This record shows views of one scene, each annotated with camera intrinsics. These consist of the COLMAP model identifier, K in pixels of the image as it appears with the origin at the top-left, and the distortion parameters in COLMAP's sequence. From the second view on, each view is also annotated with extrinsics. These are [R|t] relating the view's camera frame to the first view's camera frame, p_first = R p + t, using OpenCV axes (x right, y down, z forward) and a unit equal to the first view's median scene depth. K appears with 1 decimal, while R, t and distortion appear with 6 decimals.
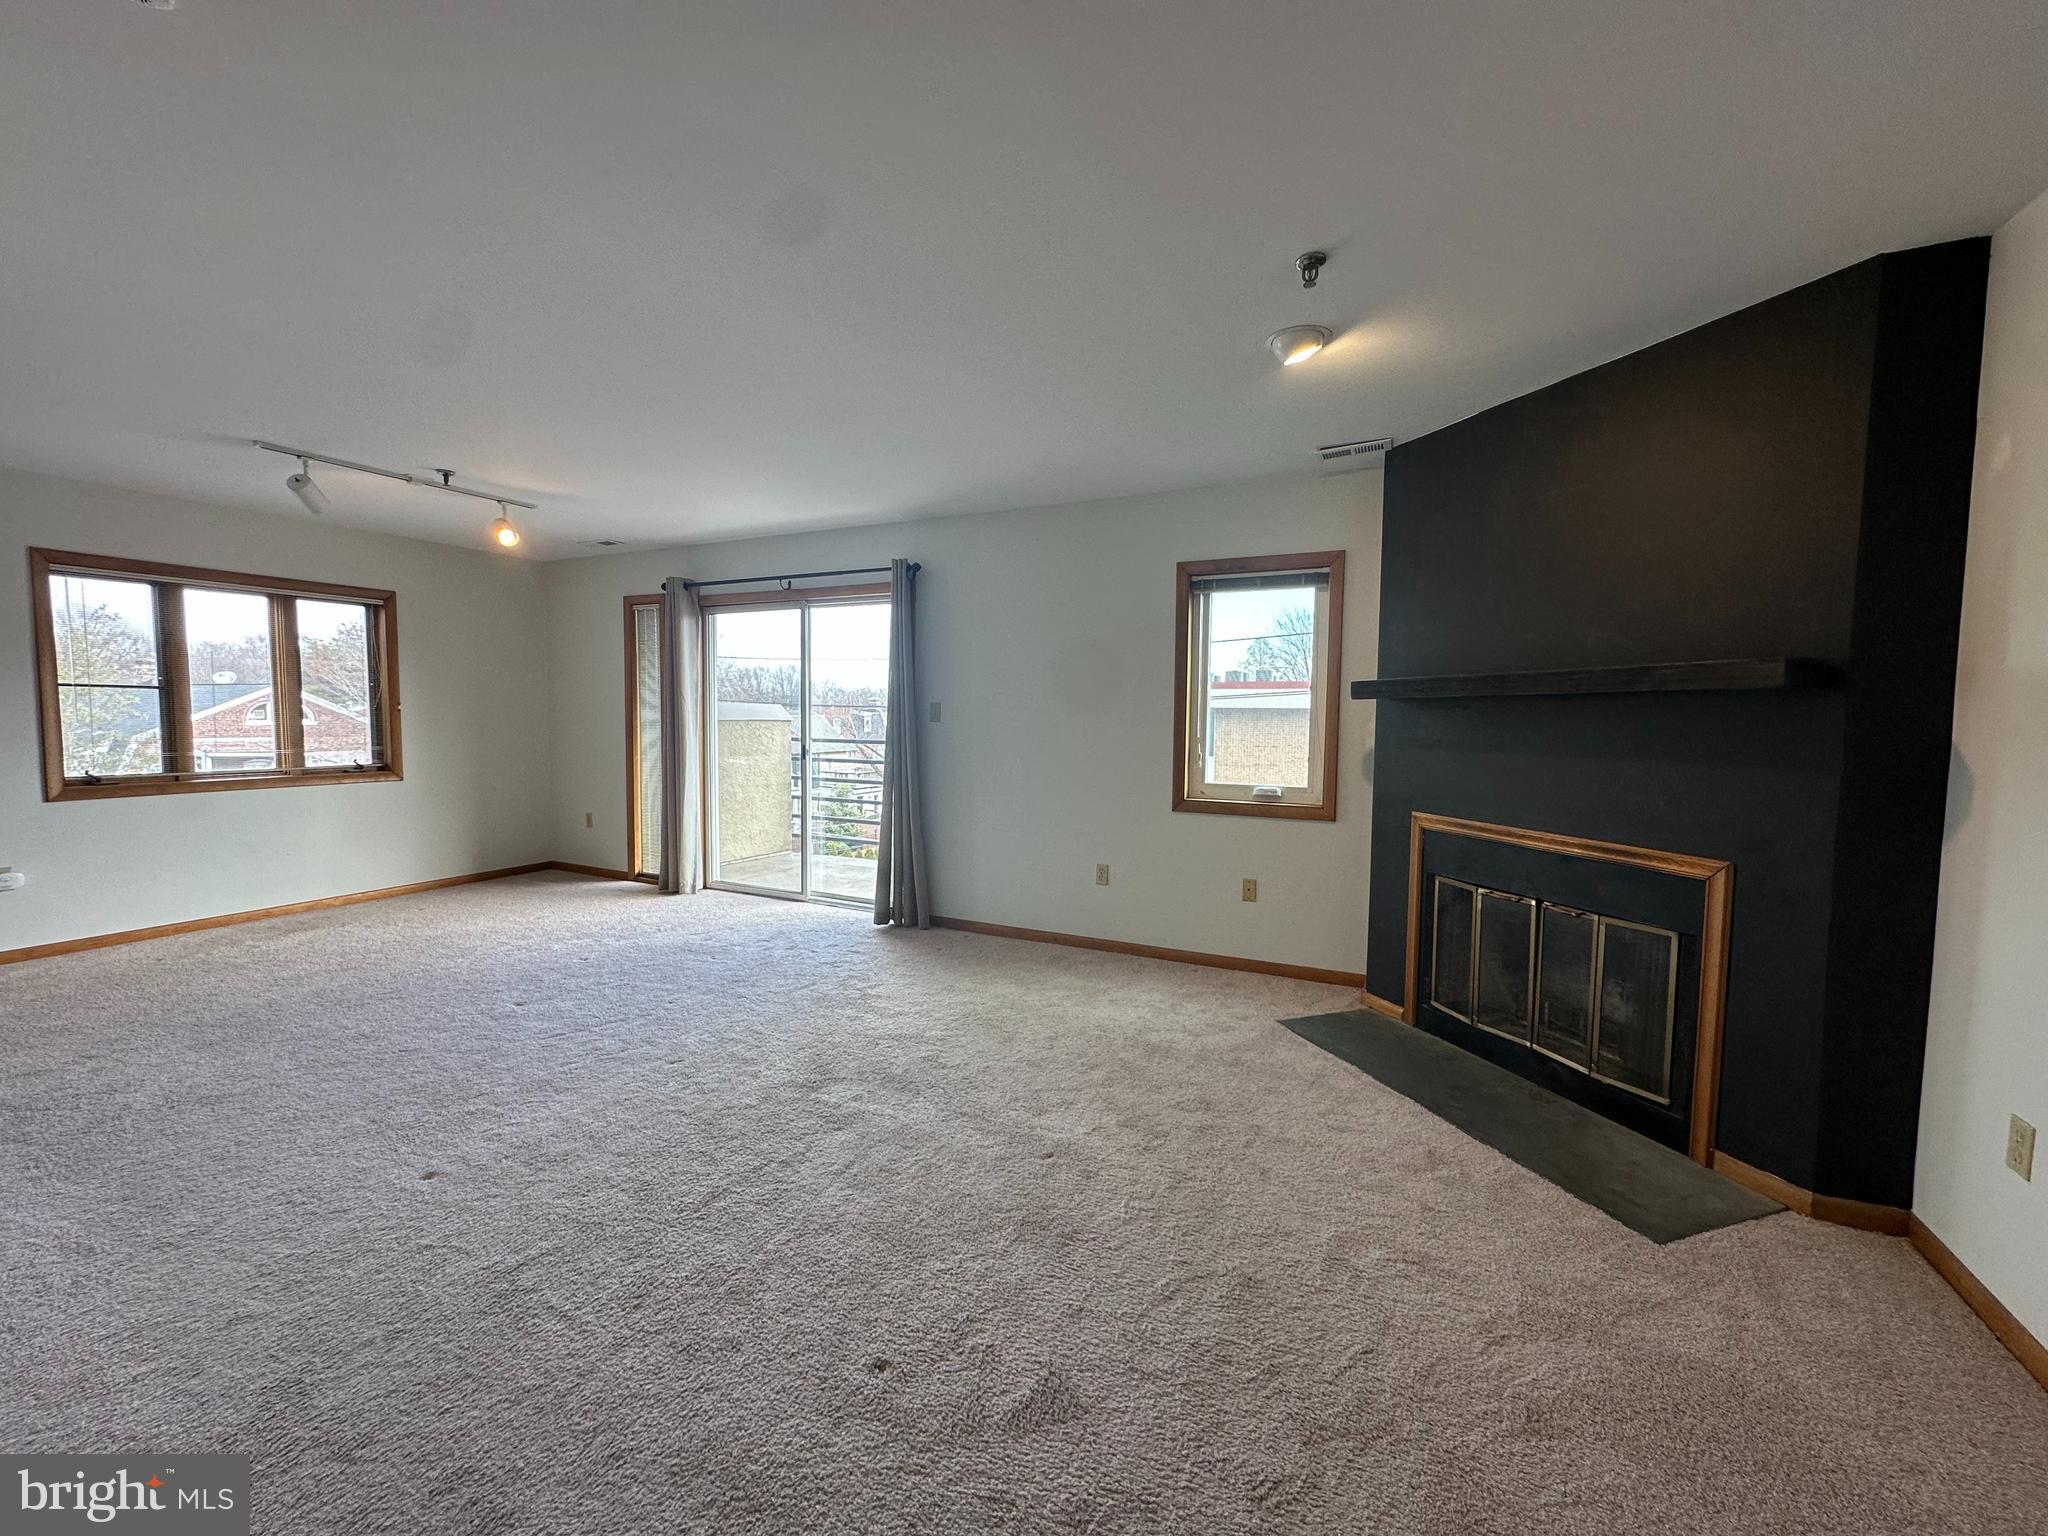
lens RADIAL K [[817.7, 0, 1023.9], [0, 817.7, 776.4], [0, 0, 1]] dist [-0.000113, 0.000049]
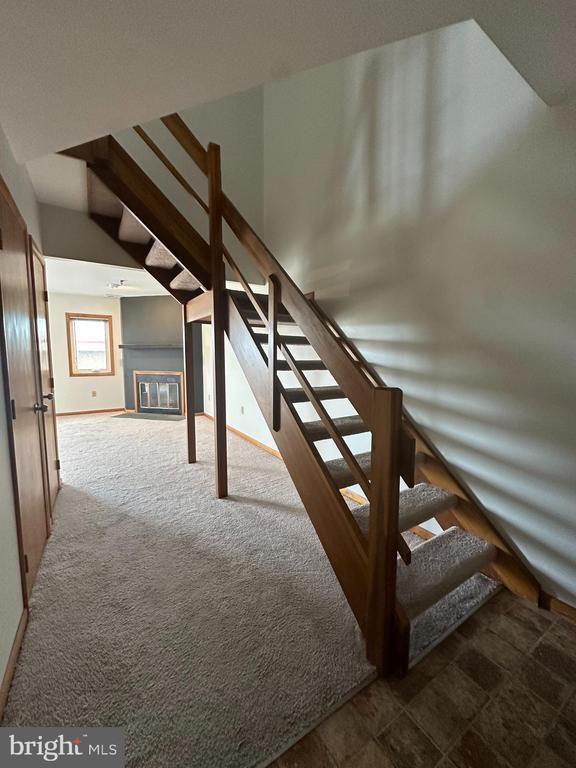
lens RADIAL K [[306.6, 0, 289.3], [0, 306.6, 383.1], [0, 0, 1]] dist [-0.000113, 0.000049]
pose [[0.528121, -0.080639, 0.845332, -0.566748], [0.064003, 0.996429, 0.055067, 0.067782], [-0.846754, 0.025021, 0.531396, -0.747086]]
